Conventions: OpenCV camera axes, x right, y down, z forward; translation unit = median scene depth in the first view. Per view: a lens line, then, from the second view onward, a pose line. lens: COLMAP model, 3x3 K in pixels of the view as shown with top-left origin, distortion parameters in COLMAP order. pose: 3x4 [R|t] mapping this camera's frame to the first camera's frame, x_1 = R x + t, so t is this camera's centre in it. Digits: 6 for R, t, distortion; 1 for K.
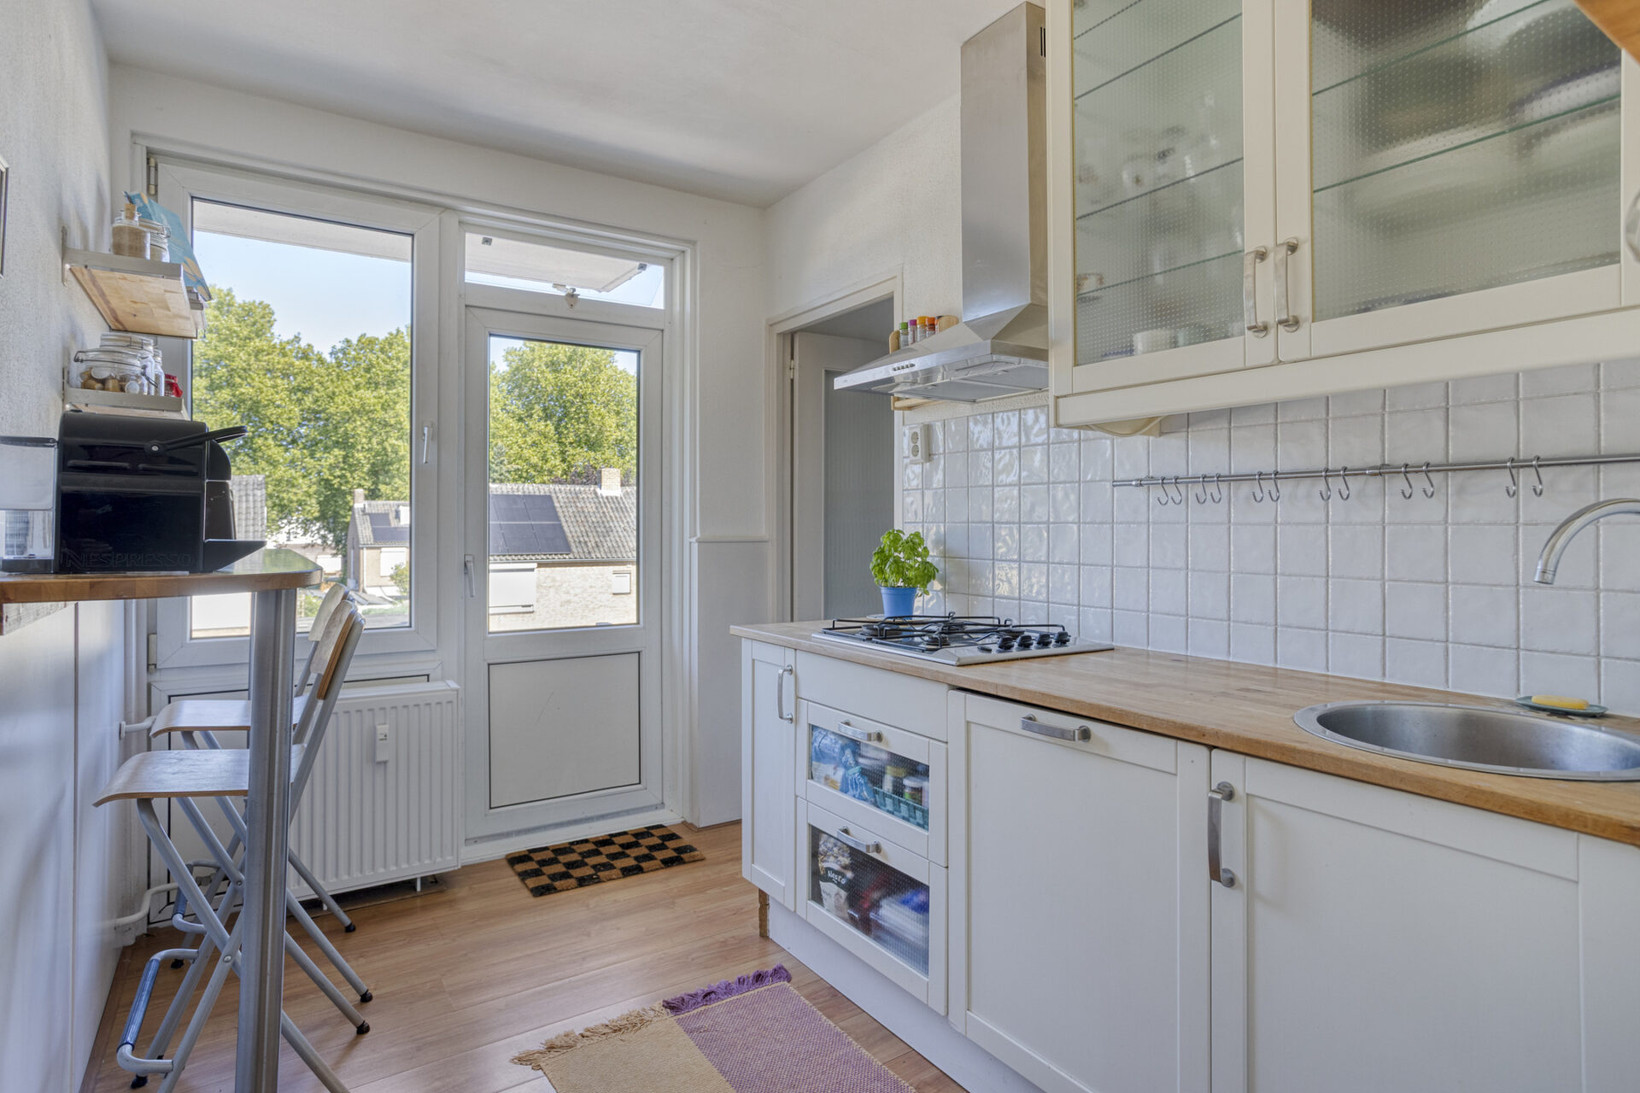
lens RADIAL K [[926.6, 0, 820.4], [0, 926.6, 532.8], [0, 0, 1]] dist [-0.018830, 0.016678]
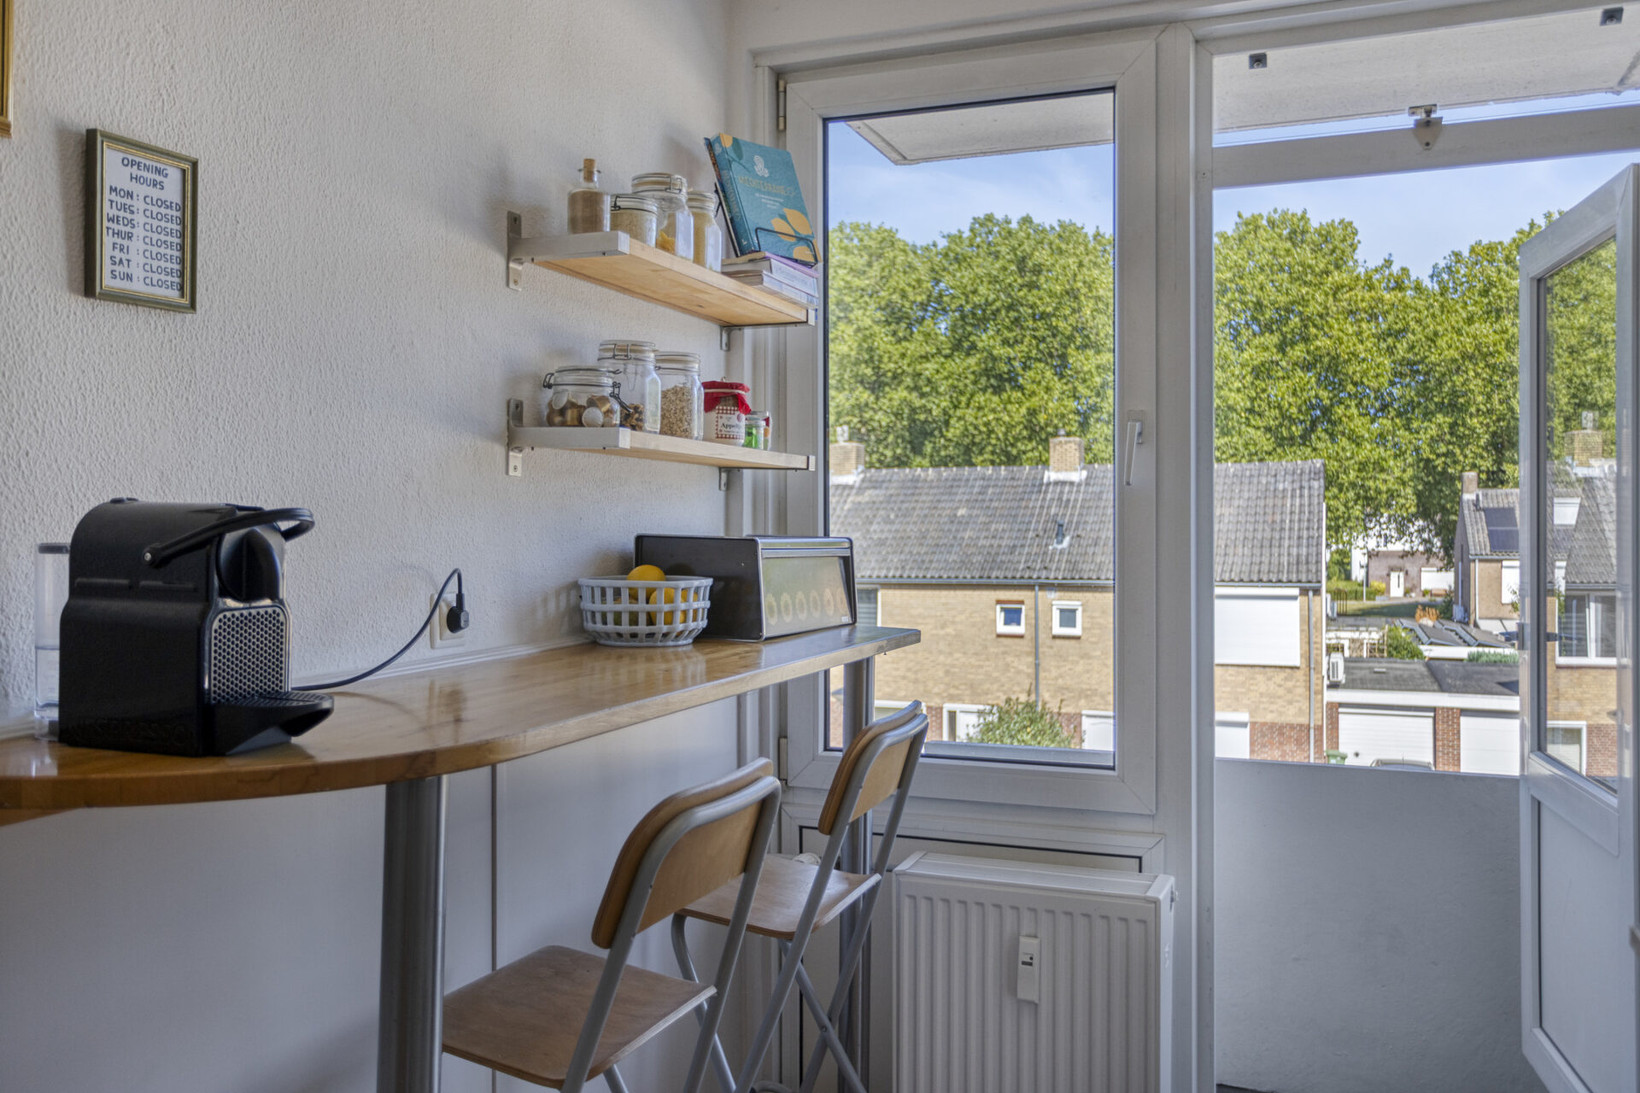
lens RADIAL K [[1322.8, 0, 854.6], [0, 1322.8, 523.1], [0, 0, 1]] dist [0.028289, -0.001882]
pose [[0.582415, 0.001324, -0.812890, 0.127612], [-0.001810, 0.999998, 0.000332, -0.048537], [0.812889, 0.001278, 0.582417, 0.361816]]
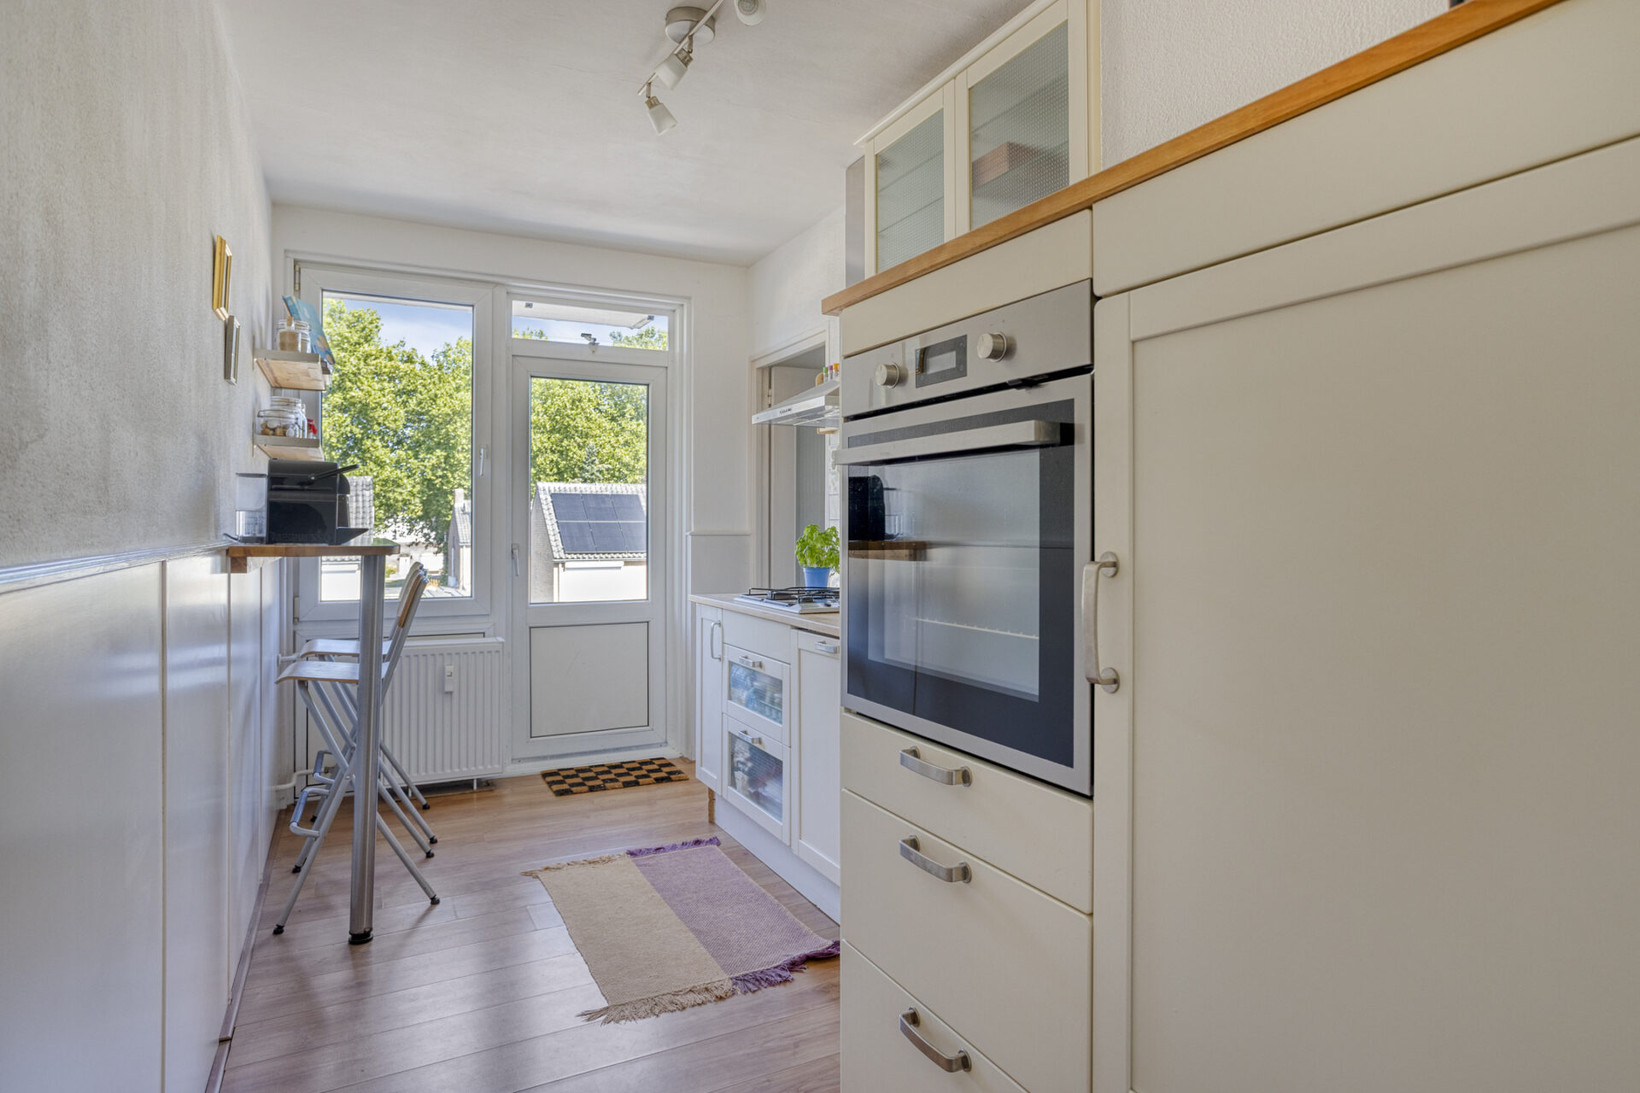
lens RADIAL K [[1029.2, 0, 825.7], [0, 1029.2, 539.3], [0, 0, 1]] dist [-0.006356, -0.004785]
pose [[0.991835, 0.003417, -0.127479, 0.243875], [-0.002777, 0.999983, 0.005194, 0.008125], [0.127495, -0.004797, 0.991828, -0.395942]]
